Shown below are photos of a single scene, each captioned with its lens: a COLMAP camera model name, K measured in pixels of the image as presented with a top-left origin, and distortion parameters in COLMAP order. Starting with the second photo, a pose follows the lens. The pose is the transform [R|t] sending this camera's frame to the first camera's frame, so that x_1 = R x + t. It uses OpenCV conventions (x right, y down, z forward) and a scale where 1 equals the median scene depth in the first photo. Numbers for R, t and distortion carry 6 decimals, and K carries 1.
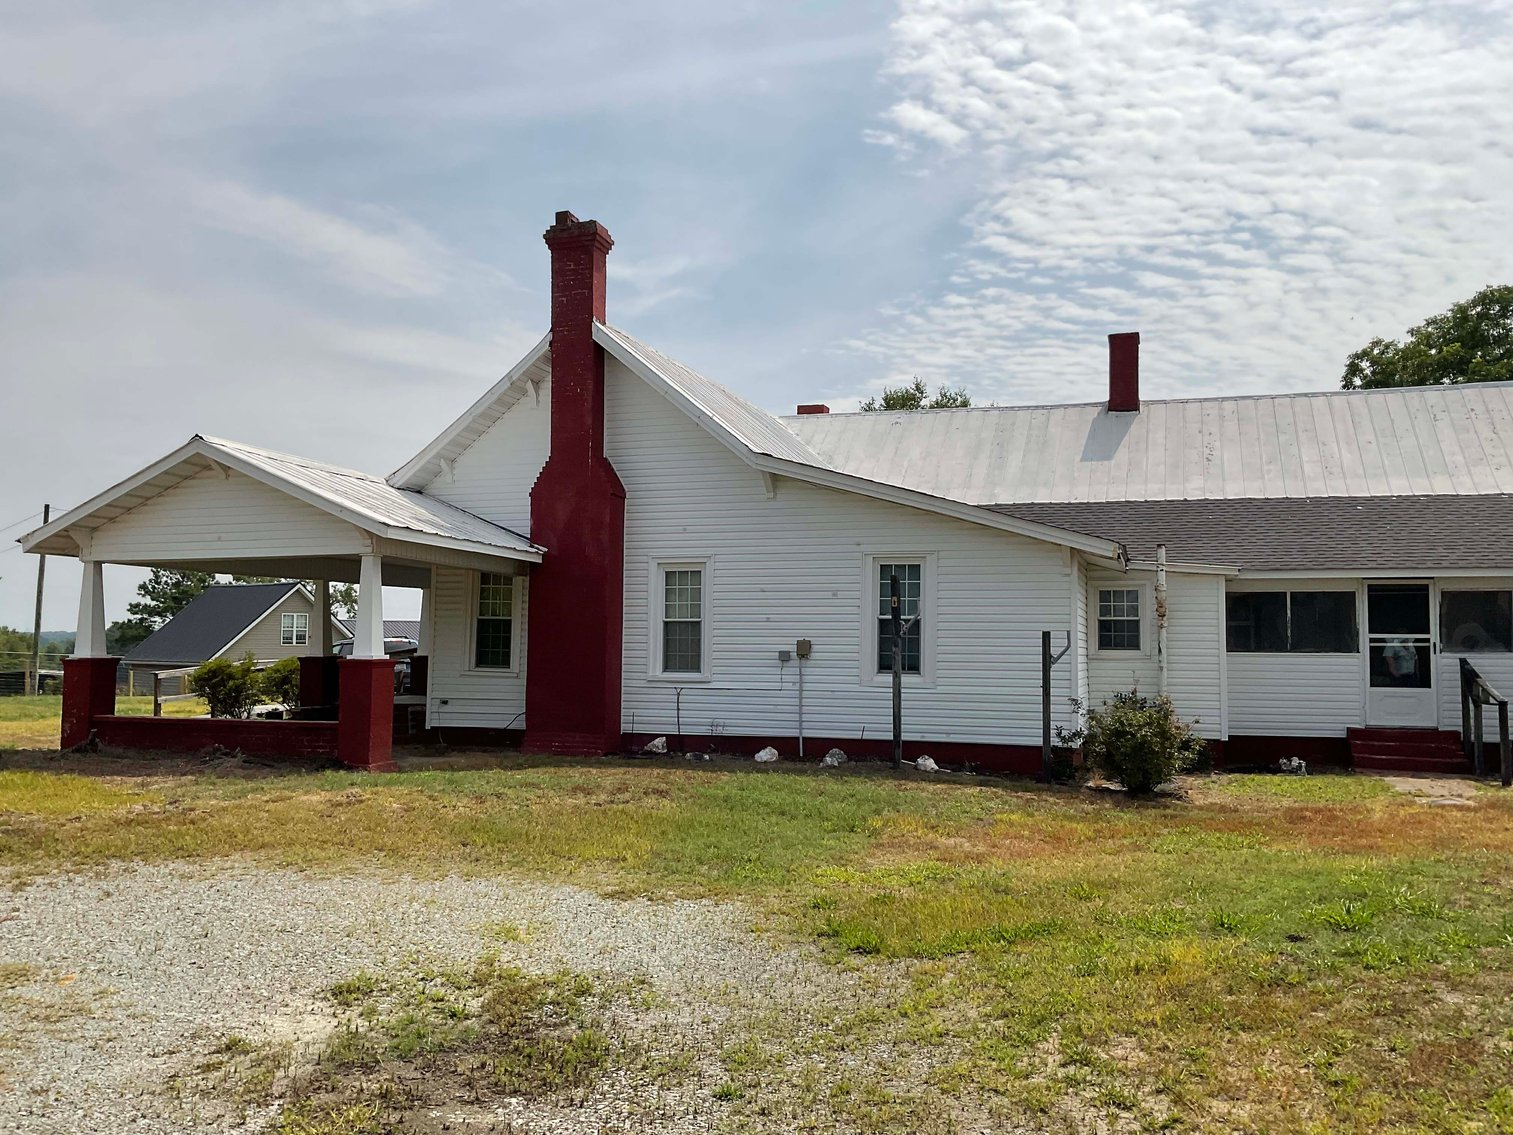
lens RADIAL K [[1337.2, 0, 785.1], [0, 1337.2, 573.3], [0, 0, 1]] dist [0.089959, -0.147454]
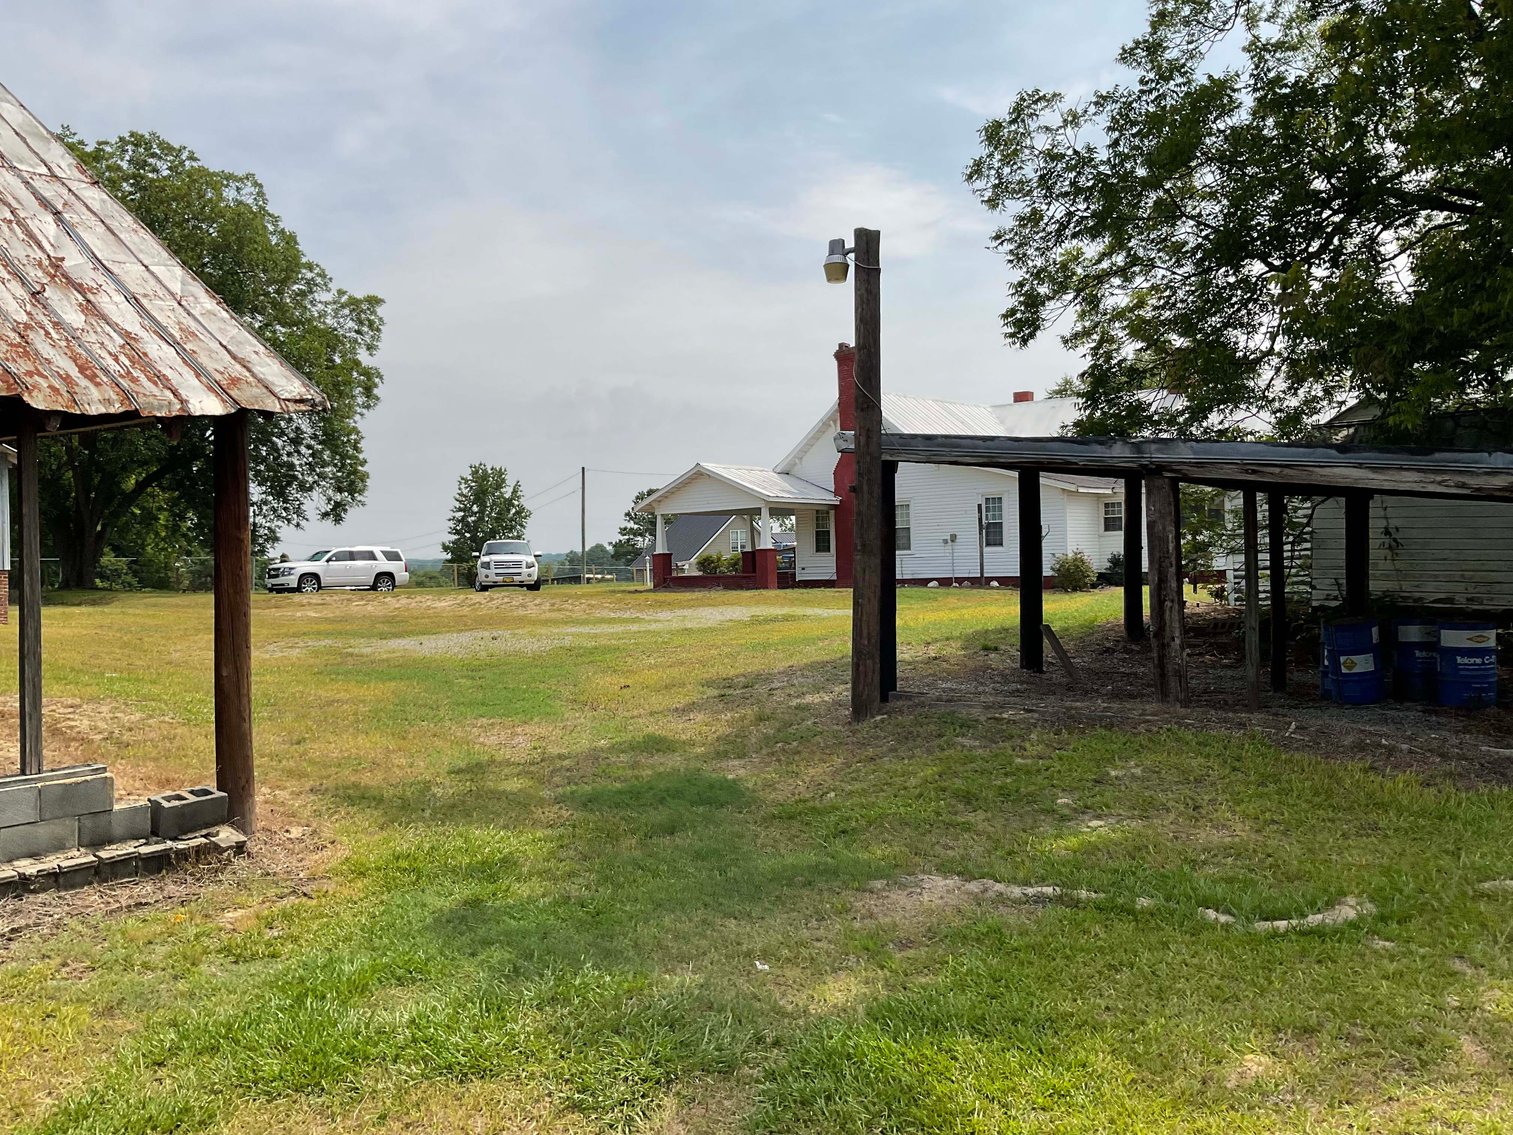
lens RADIAL K [[1337.2, 0, 785.1], [0, 1337.2, 573.3], [0, 0, 1]] dist [0.089959, -0.147454]
pose [[0.950014, -0.035158, -0.310220, 0.417022], [0.057444, 0.996359, 0.062993, -0.038631], [0.306876, -0.077665, 0.948575, -1.140862]]
